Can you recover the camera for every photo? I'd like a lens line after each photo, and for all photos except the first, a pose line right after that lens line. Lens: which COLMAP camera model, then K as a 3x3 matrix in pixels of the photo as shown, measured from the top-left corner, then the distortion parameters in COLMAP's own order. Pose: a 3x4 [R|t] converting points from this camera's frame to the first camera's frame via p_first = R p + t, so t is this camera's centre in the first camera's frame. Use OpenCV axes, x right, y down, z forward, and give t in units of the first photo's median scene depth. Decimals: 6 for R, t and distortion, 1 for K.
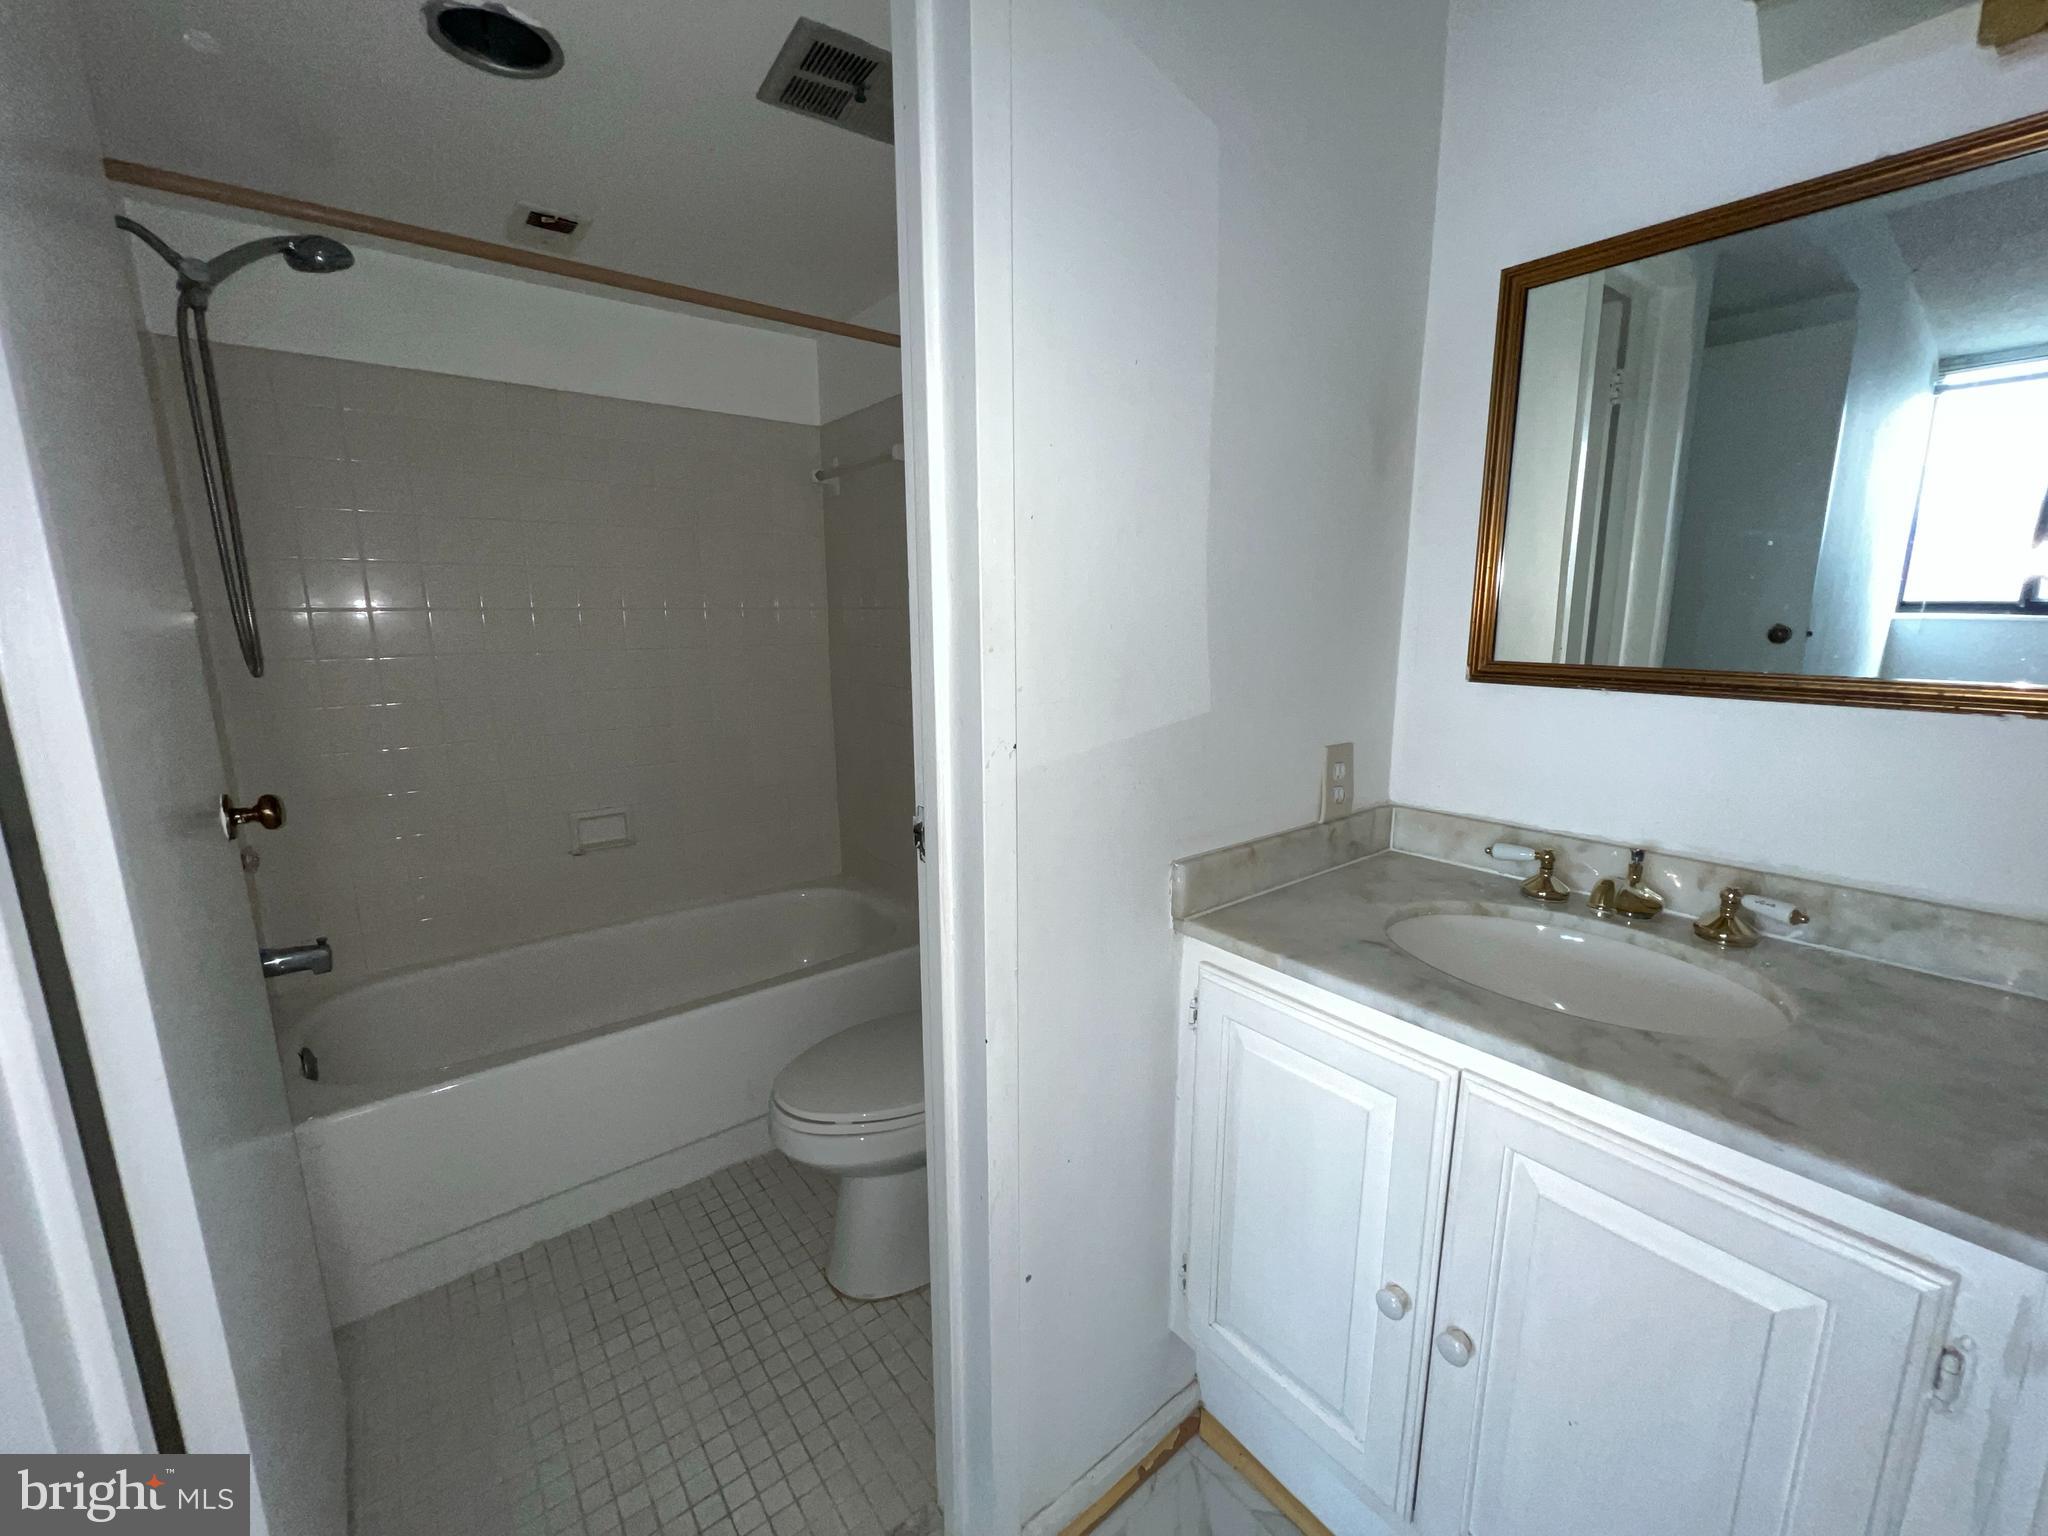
lens RADIAL K [[832.6, 0, 1012.4], [0, 832.6, 767.1], [0, 0, 1]] dist [0.002541, -0.000141]
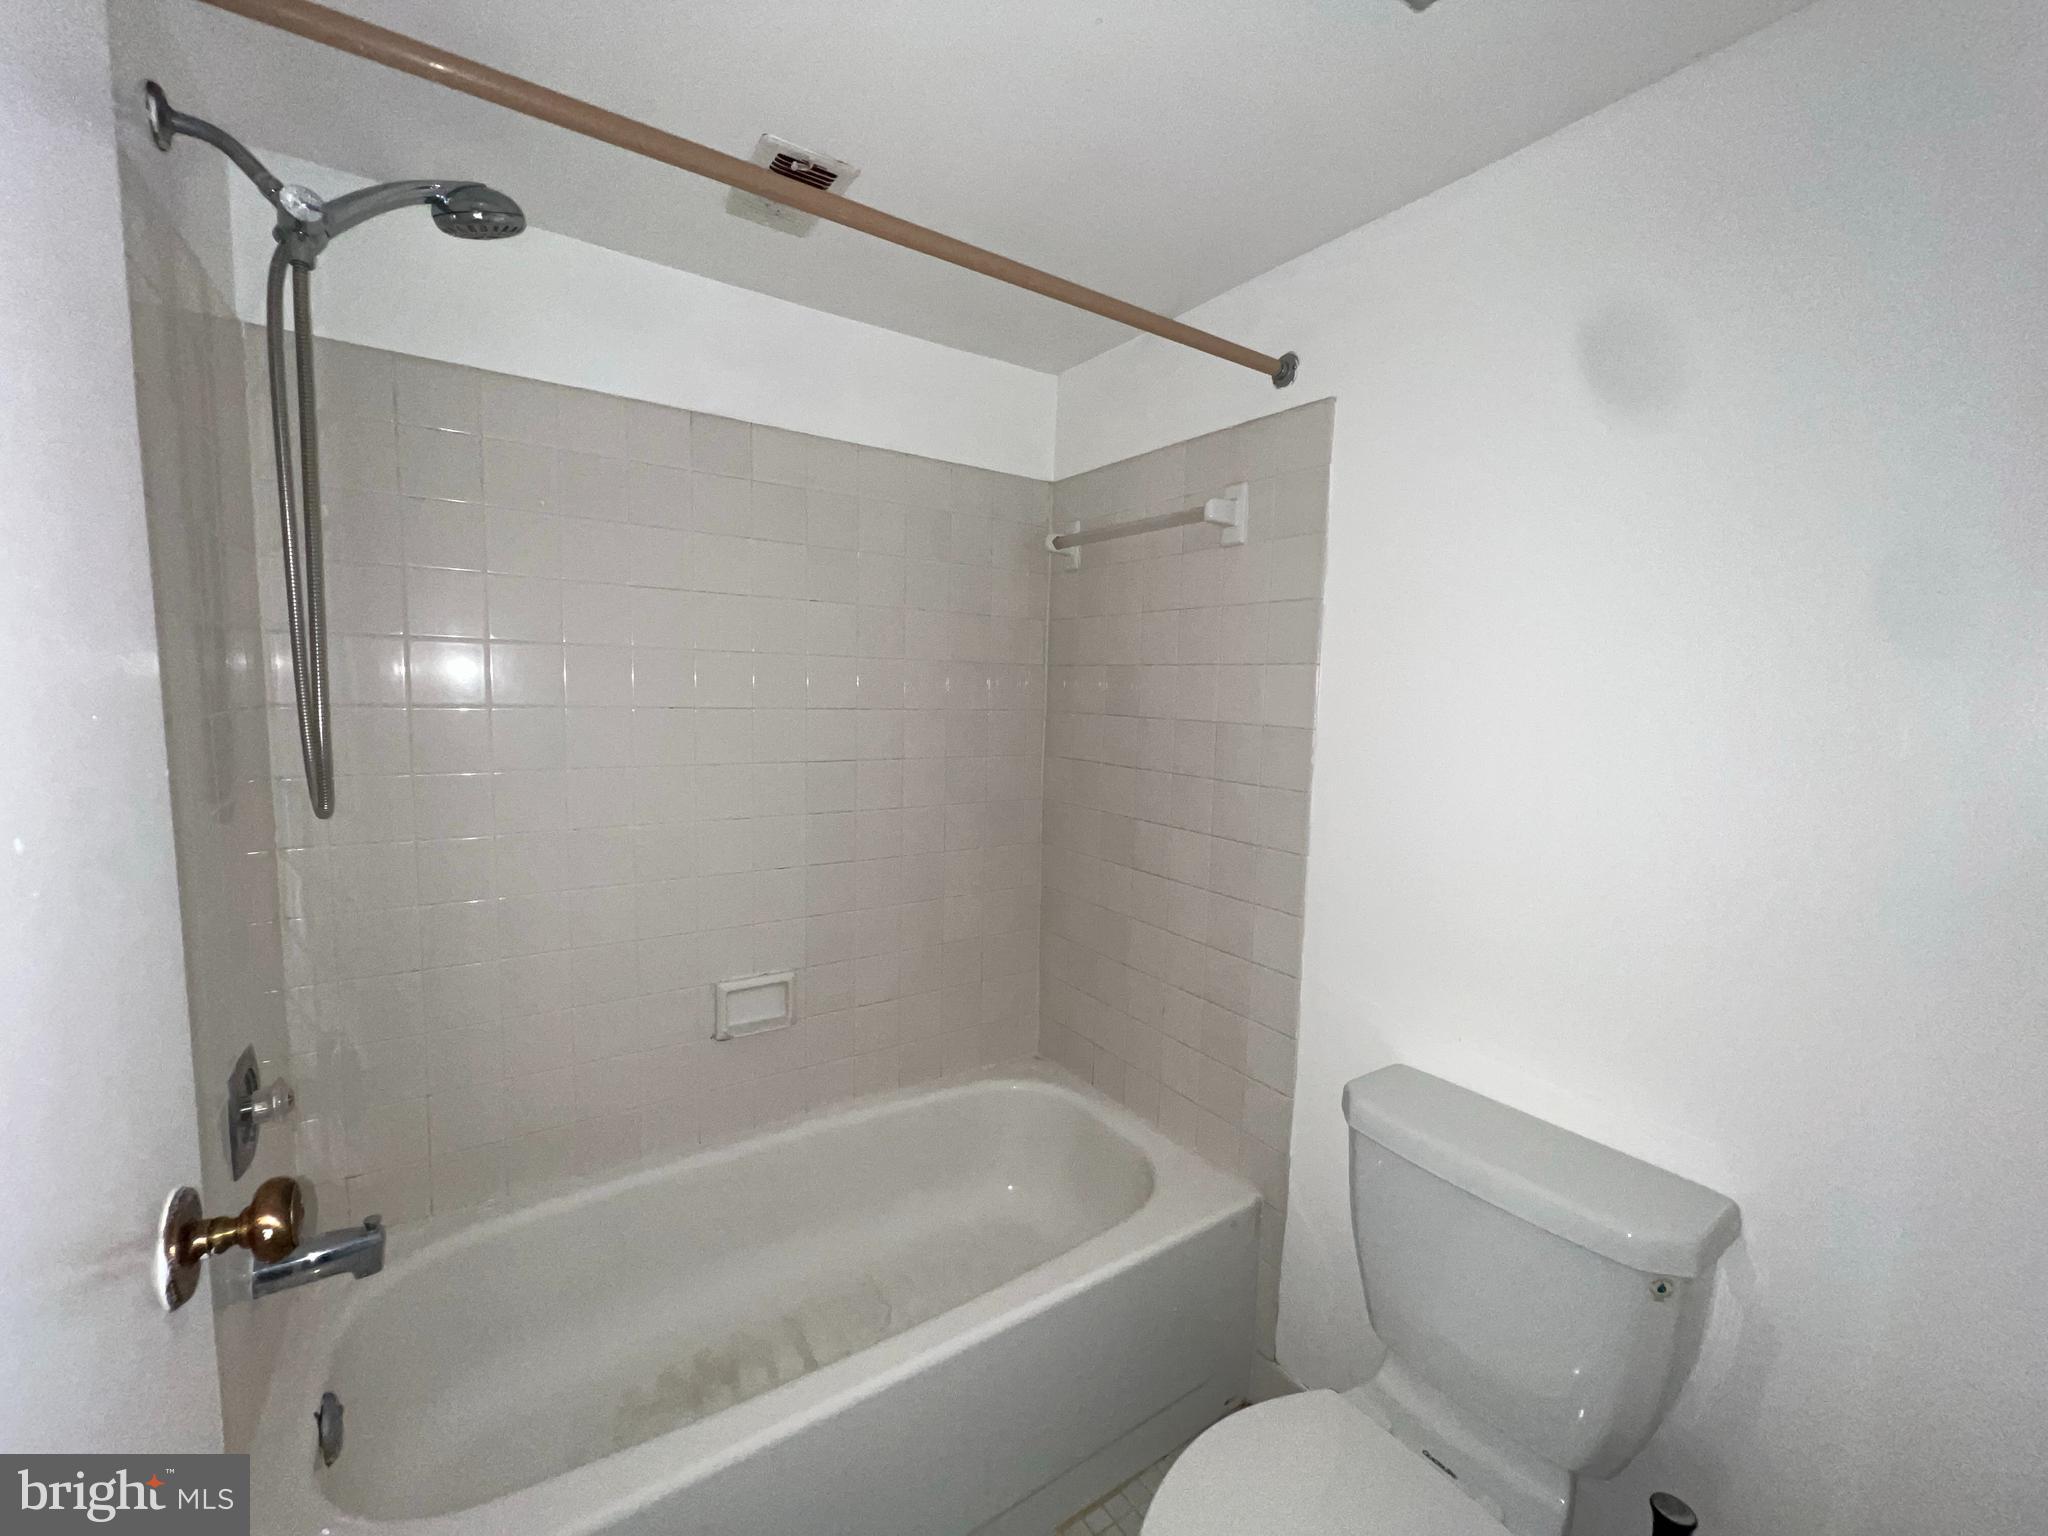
lens RADIAL K [[832.6, 0, 1012.4], [0, 832.6, 767.1], [0, 0, 1]] dist [0.002541, -0.000141]
pose [[0.997228, 0.036750, -0.064703, -0.337958], [-0.042636, 0.994839, -0.092078, -0.111850], [0.060985, 0.094582, 0.993647, 0.394546]]
